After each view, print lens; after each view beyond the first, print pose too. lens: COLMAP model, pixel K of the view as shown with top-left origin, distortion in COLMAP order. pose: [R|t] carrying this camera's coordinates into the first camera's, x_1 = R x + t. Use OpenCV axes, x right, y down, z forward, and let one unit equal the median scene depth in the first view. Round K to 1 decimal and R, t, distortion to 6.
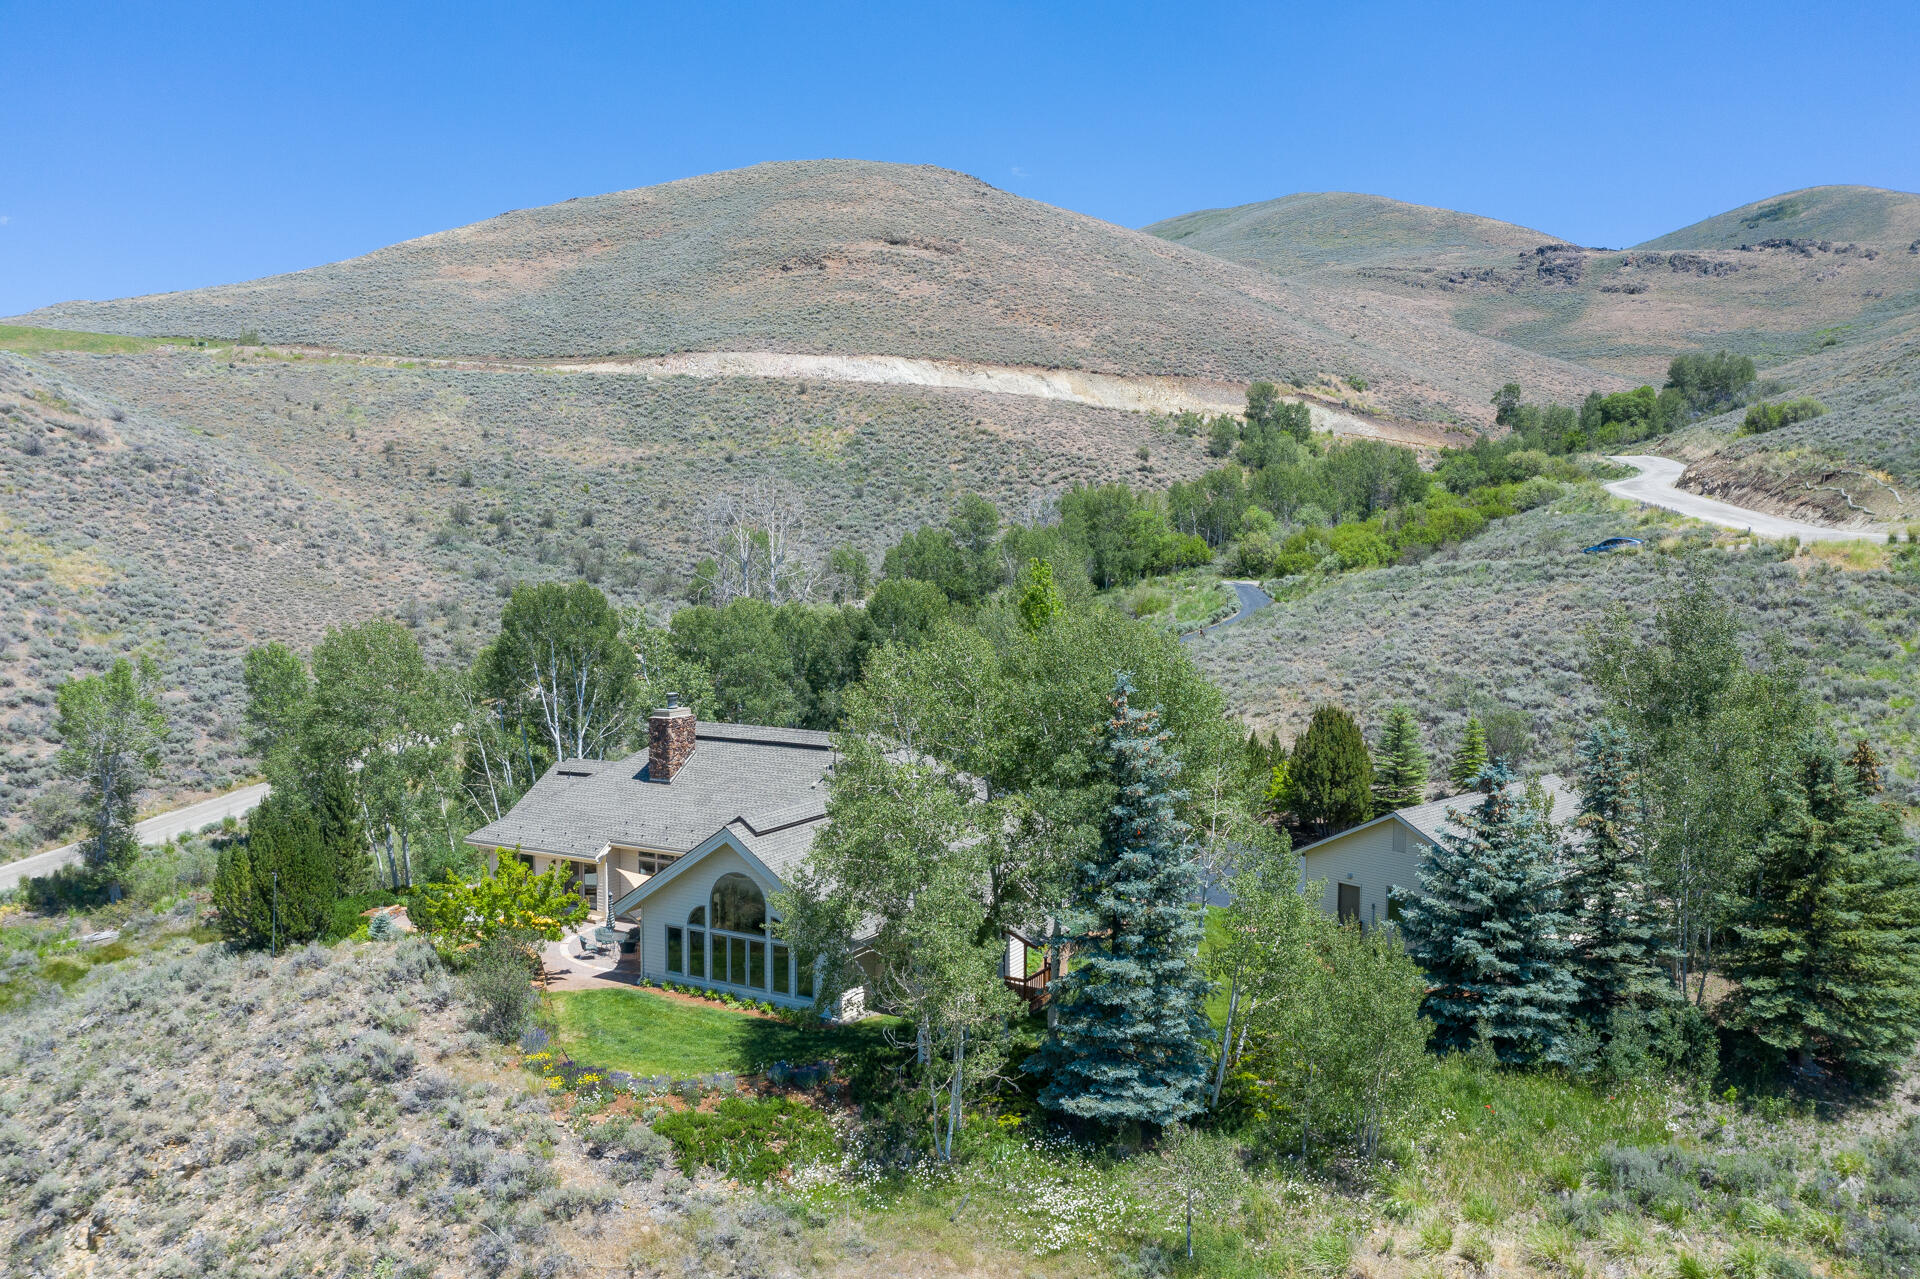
lens RADIAL K [[1538.0, 0, 956.4], [0, 1538.0, 638.9], [0, 0, 1]] dist [-0.010794, 0.009210]
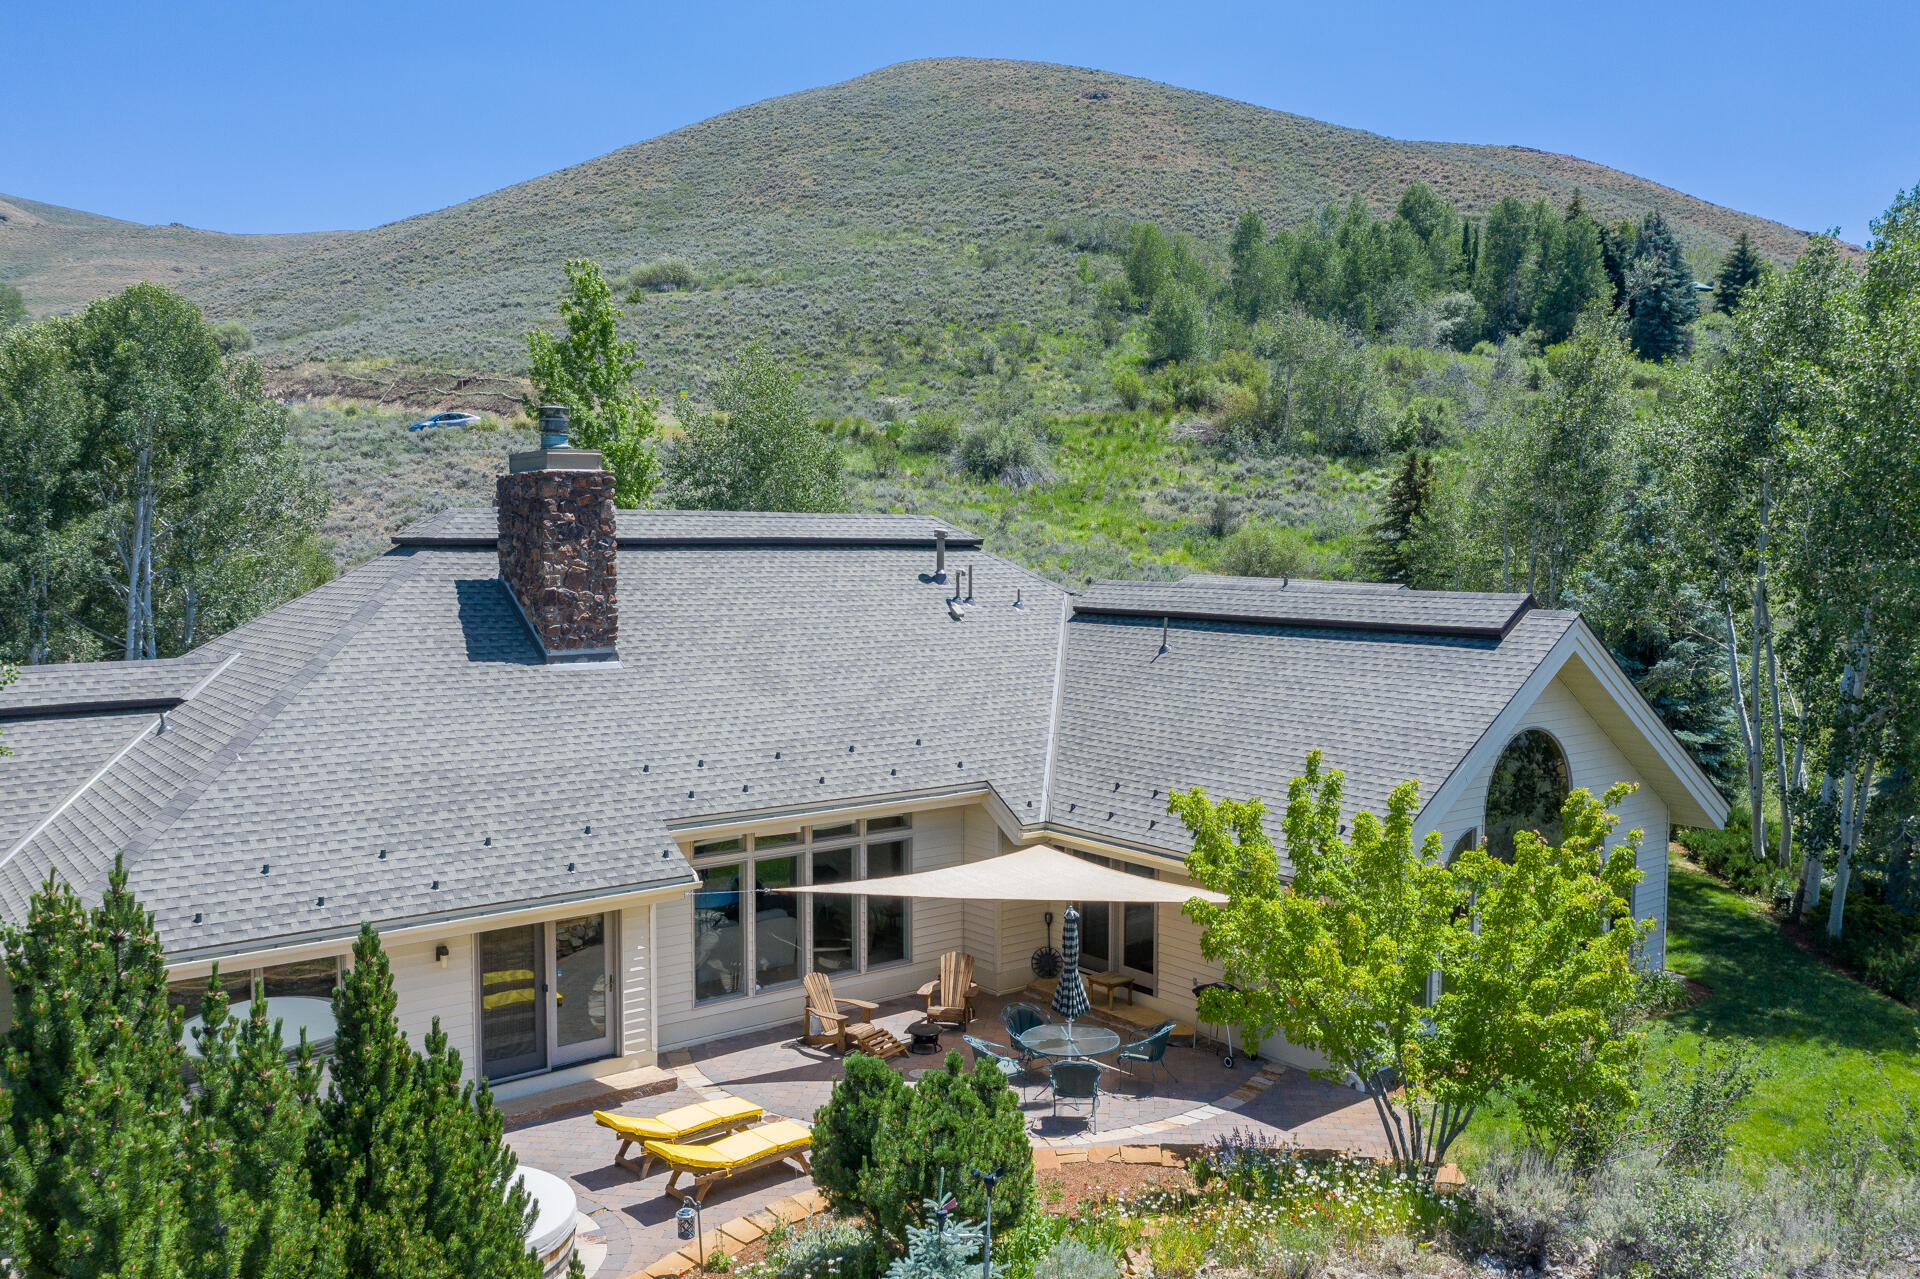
lens RADIAL K [[1513.3, 0, 960.0], [0, 1513.3, 639.5], [0, 0, 1]] dist [-0.015519, 0.007765]
pose [[0.378312, -0.062973, 0.923534, -0.108185], [0.060798, 0.997219, 0.043092, 0.018079], [-0.923679, 0.039846, 0.381089, 0.179639]]
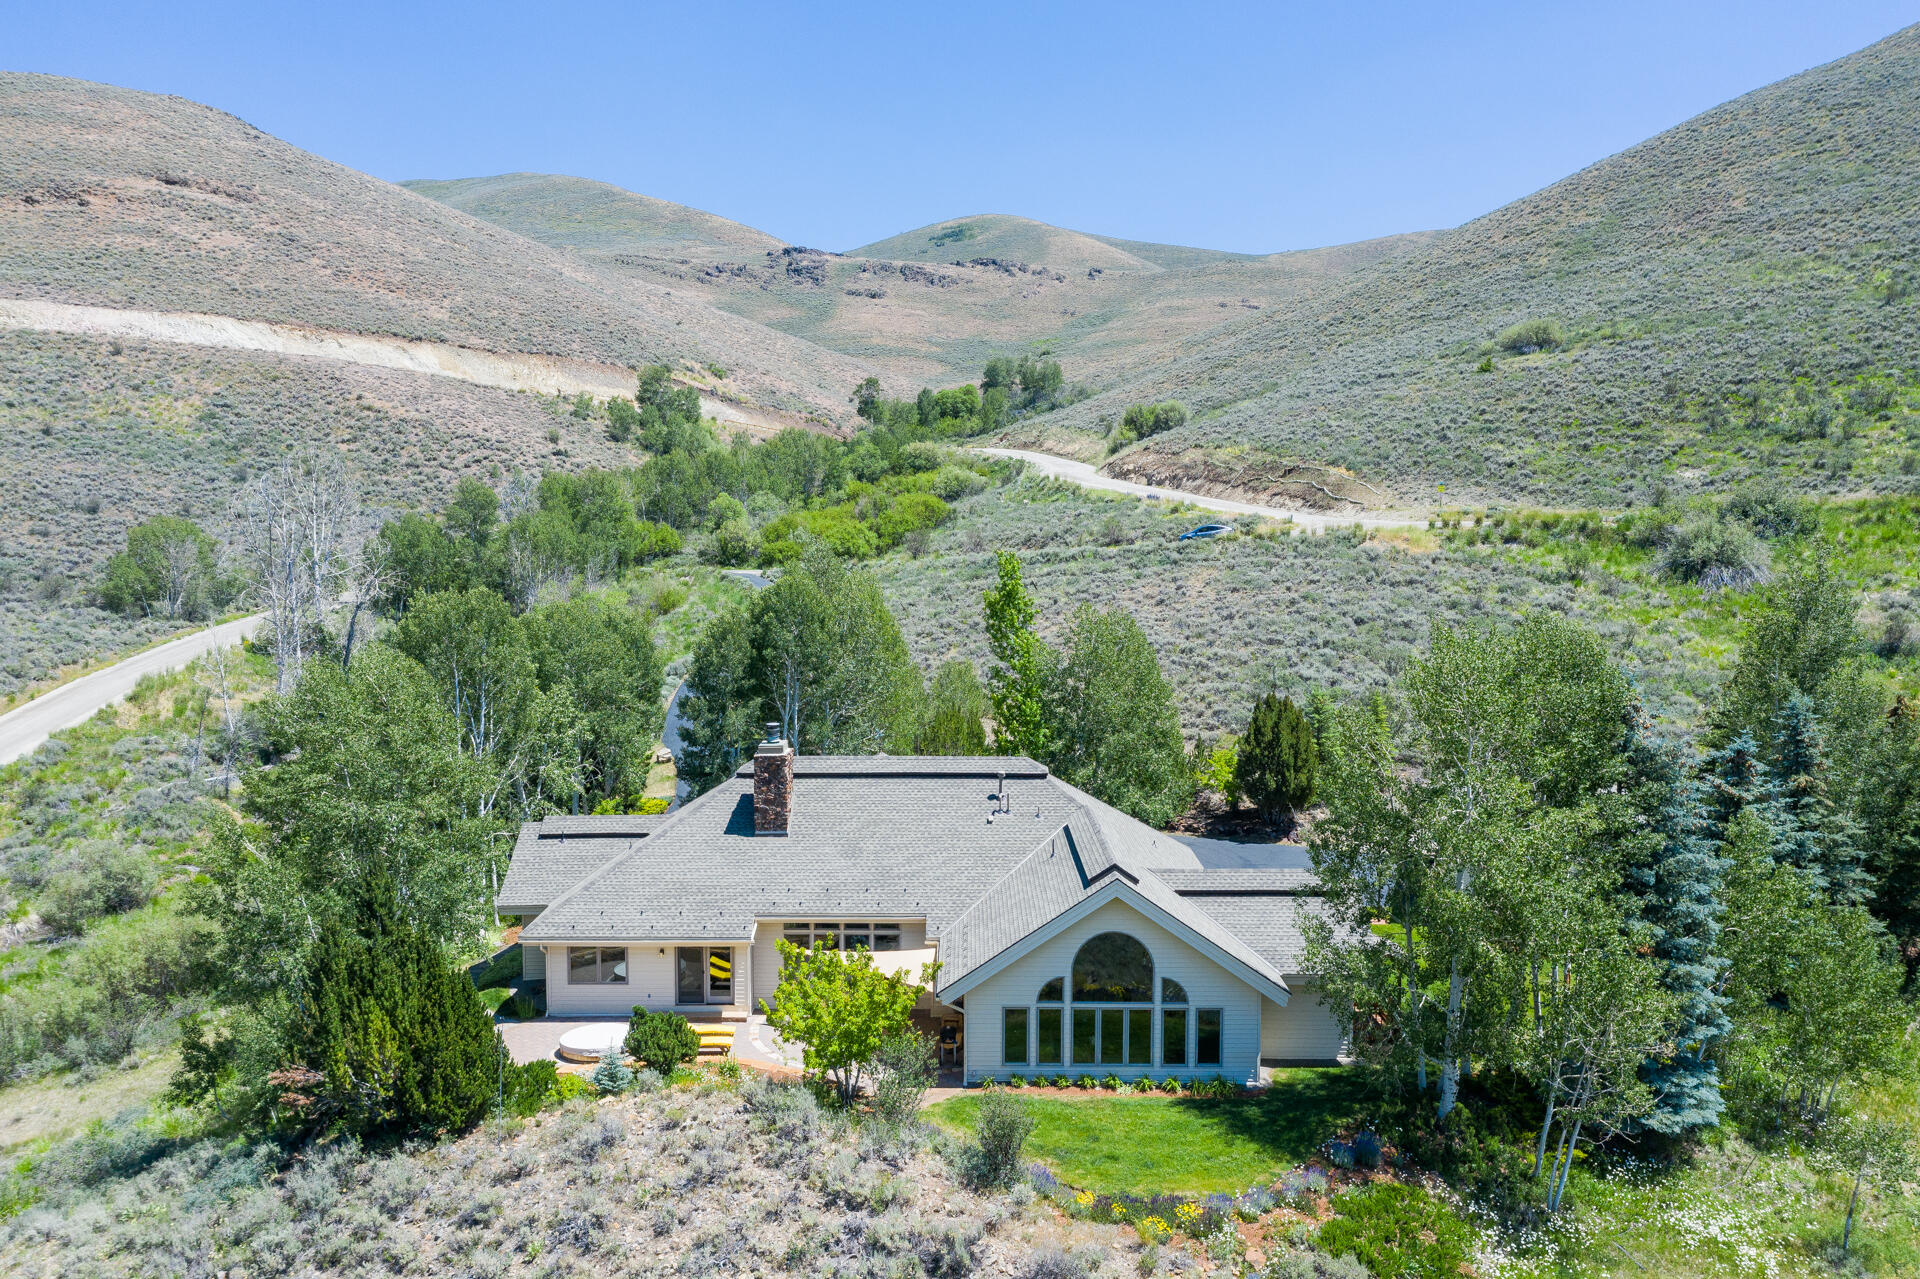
lens RADIAL K [[1538.0, 0, 956.4], [0, 1538.0, 638.9], [0, 0, 1]] dist [-0.010794, 0.009210]
pose [[0.873234, -0.040559, 0.485611, -0.112700], [0.036331, 0.999175, 0.018121, -0.004733], [-0.485946, 0.001819, 0.873987, 0.056131]]
